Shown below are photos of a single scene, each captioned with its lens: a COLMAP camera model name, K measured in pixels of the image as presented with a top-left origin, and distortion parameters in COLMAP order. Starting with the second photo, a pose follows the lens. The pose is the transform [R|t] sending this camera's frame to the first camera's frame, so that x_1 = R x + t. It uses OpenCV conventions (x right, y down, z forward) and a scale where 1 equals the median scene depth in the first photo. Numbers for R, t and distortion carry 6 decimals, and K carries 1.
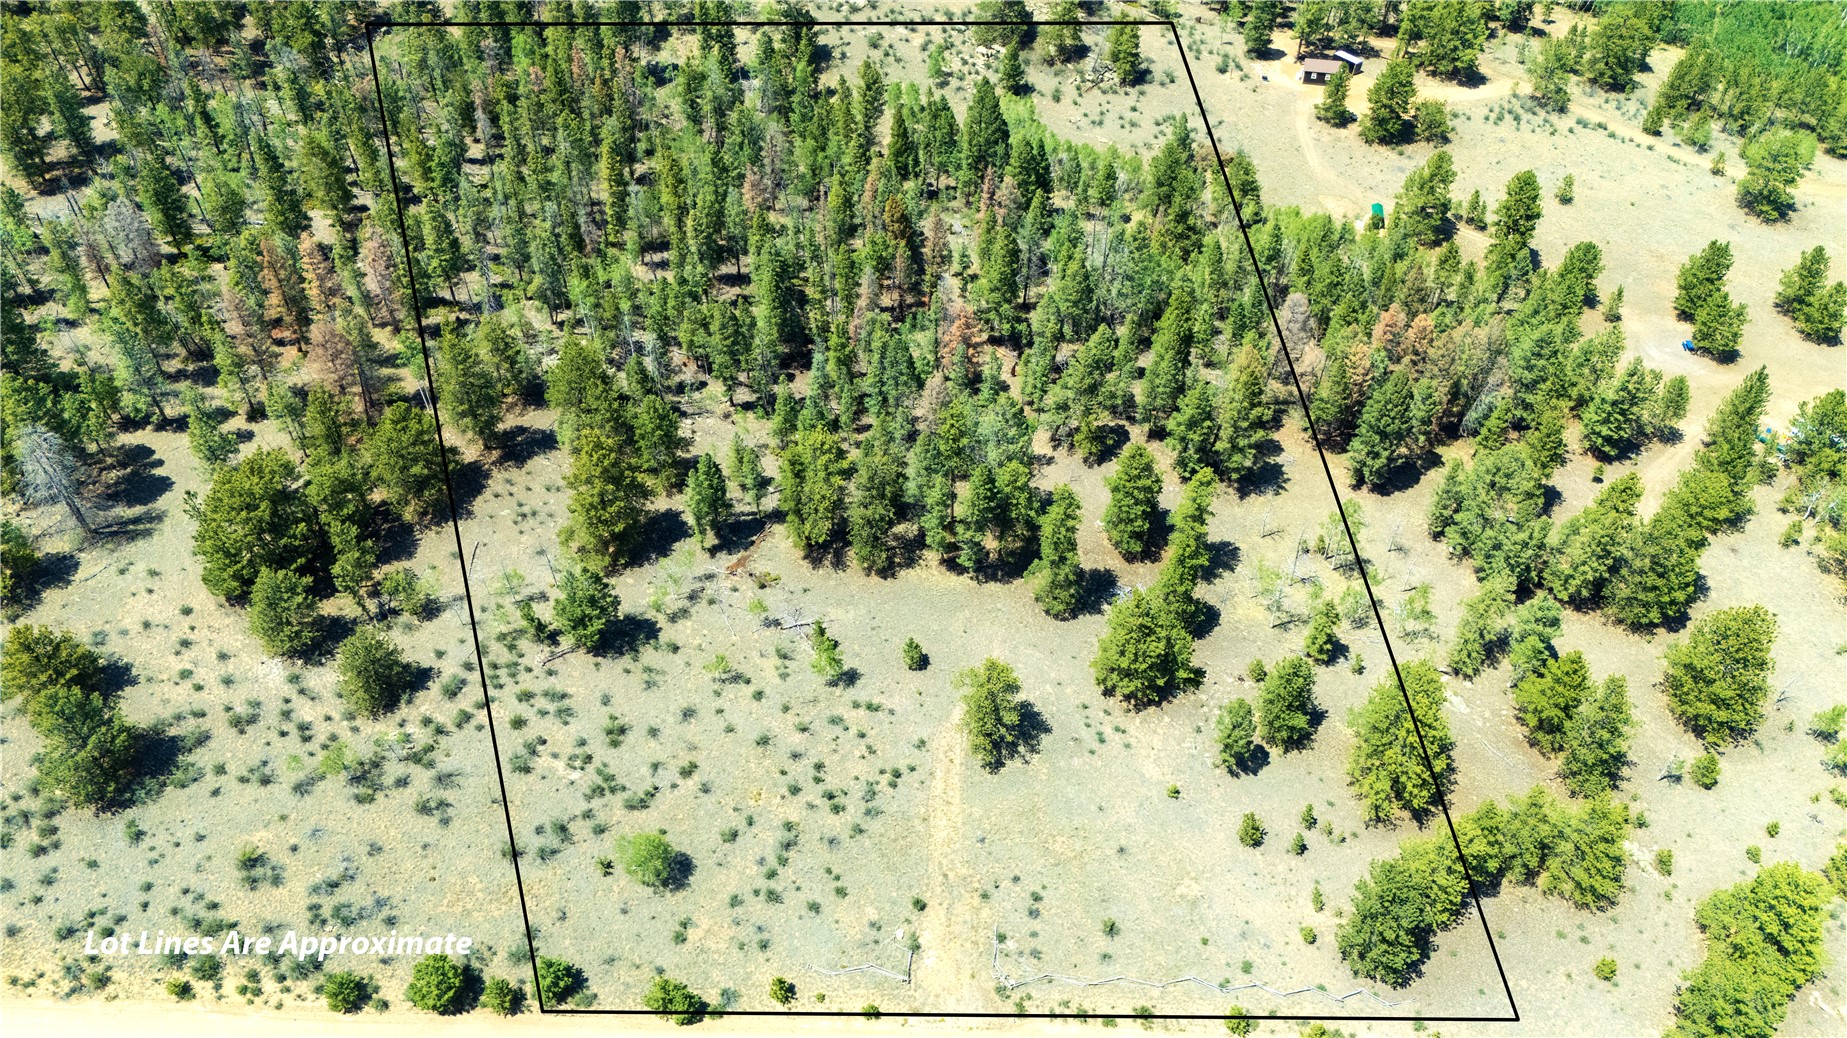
lens RADIAL K [[1351.9, 0, 923.1], [0, 1351.9, 516.3], [0, 0, 1]] dist [0.083935, -0.080998]
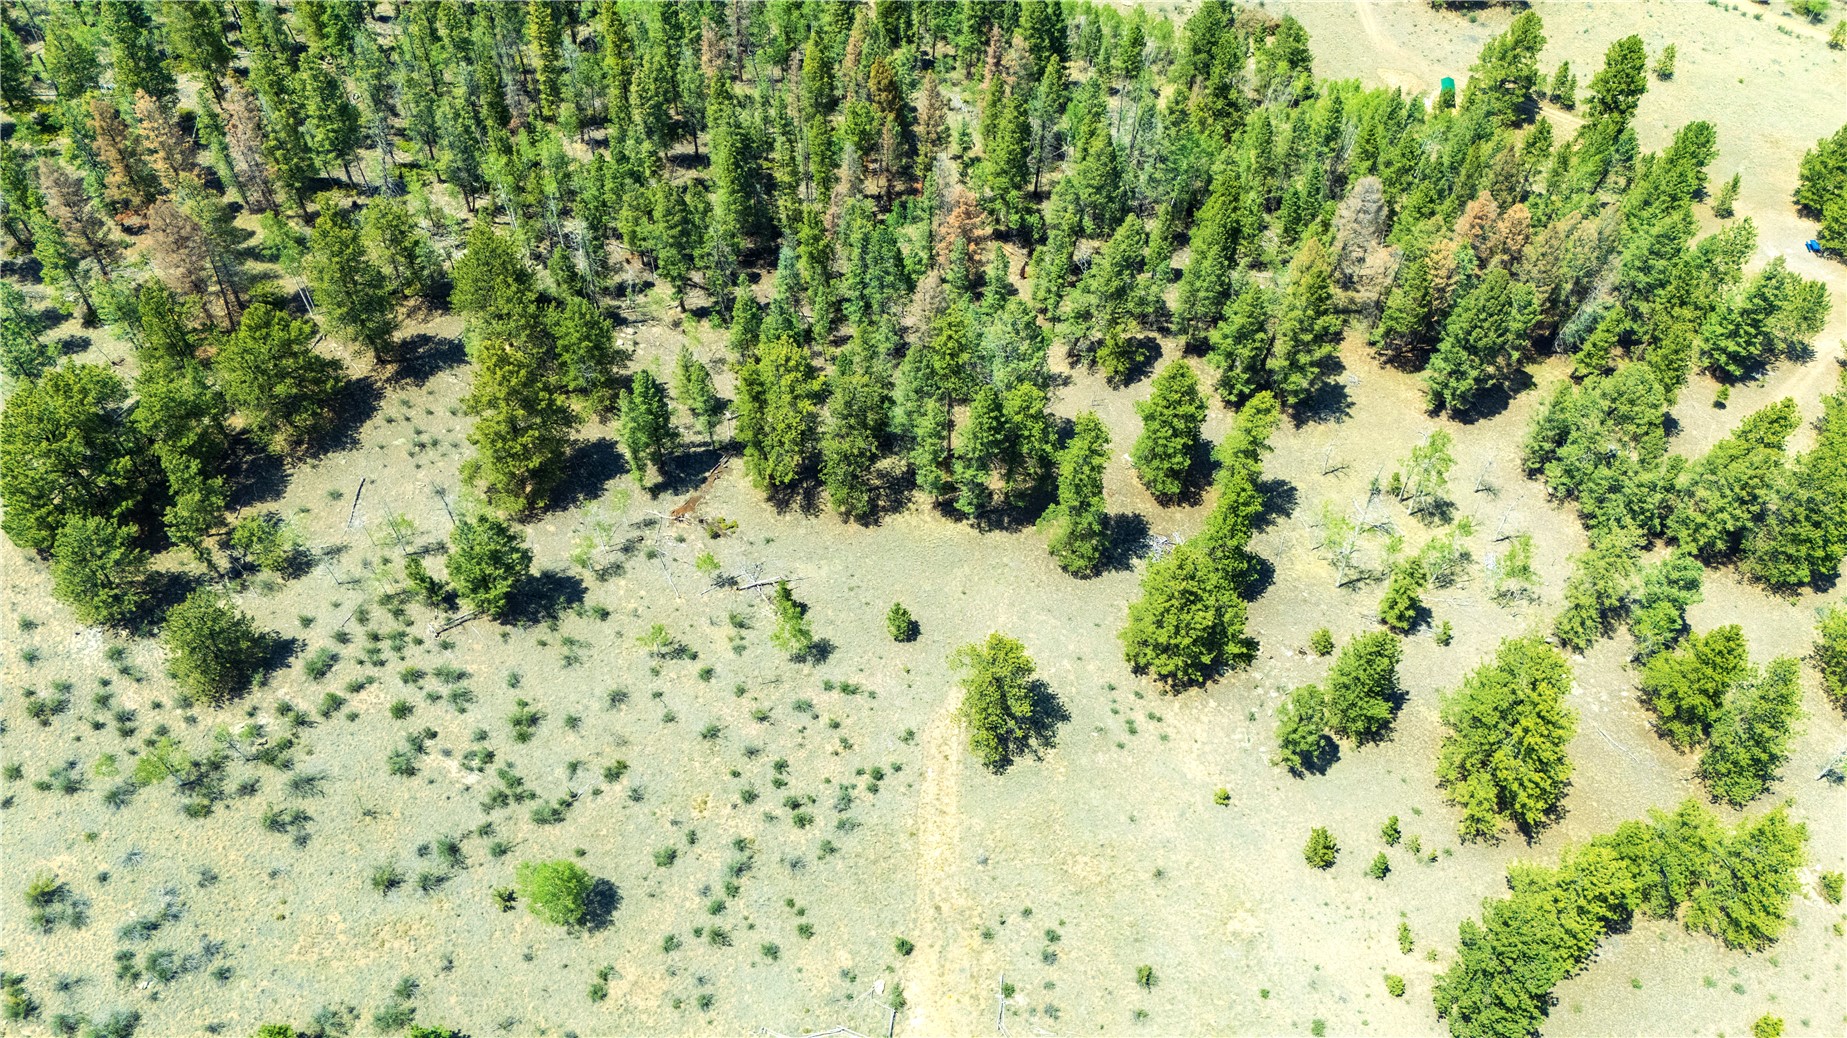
lens RADIAL K [[1351.9, 0, 923.1], [0, 1351.9, 516.3], [0, 0, 1]] dist [0.083935, -0.080998]
pose [[0.999985, 0.004297, 0.003538, 0.003348], [-0.004515, 0.997936, 0.064057, -0.012362], [-0.003255, -0.064072, 0.997940, 0.186061]]
